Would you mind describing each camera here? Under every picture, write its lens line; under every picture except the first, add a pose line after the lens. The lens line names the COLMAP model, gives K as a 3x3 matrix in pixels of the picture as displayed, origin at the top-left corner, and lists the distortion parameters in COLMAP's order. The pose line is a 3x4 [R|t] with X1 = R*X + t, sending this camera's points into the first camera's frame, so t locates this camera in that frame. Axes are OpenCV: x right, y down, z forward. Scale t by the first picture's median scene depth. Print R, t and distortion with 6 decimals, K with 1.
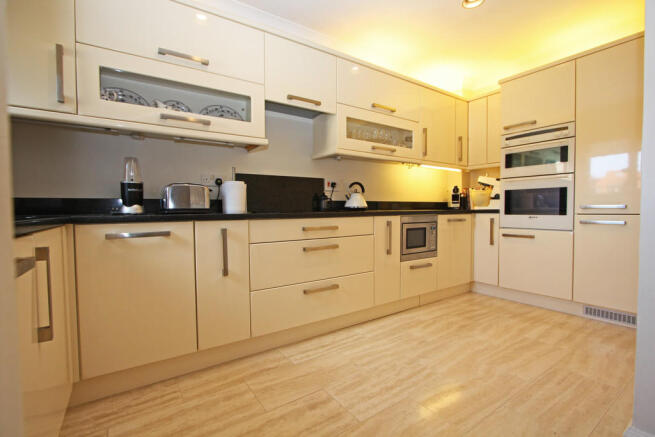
lens RADIAL K [[301.8, 0, 331.2], [0, 301.8, 217.5], [0, 0, 1]] dist [-0.016753, 0.000070]
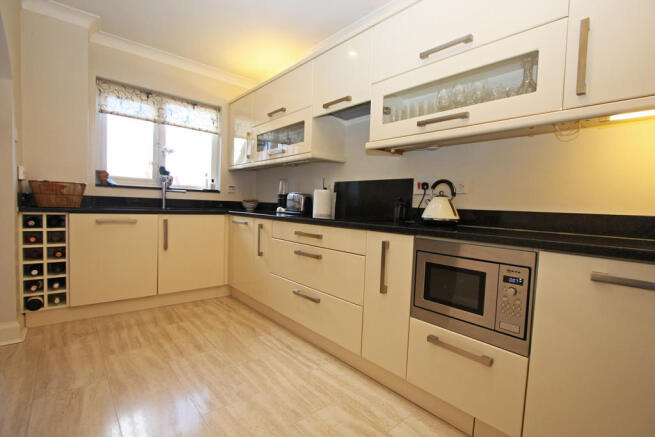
lens RADIAL K [[301.8, 0, 330.8], [0, 301.8, 220.6], [0, 0, 1]] dist [-0.016753, 0.000070]
pose [[0.115552, 0.059755, -0.991502, 0.905812], [-0.067465, 0.996356, 0.052185, -0.063465], [0.991008, 0.060862, 0.119163, 0.908642]]
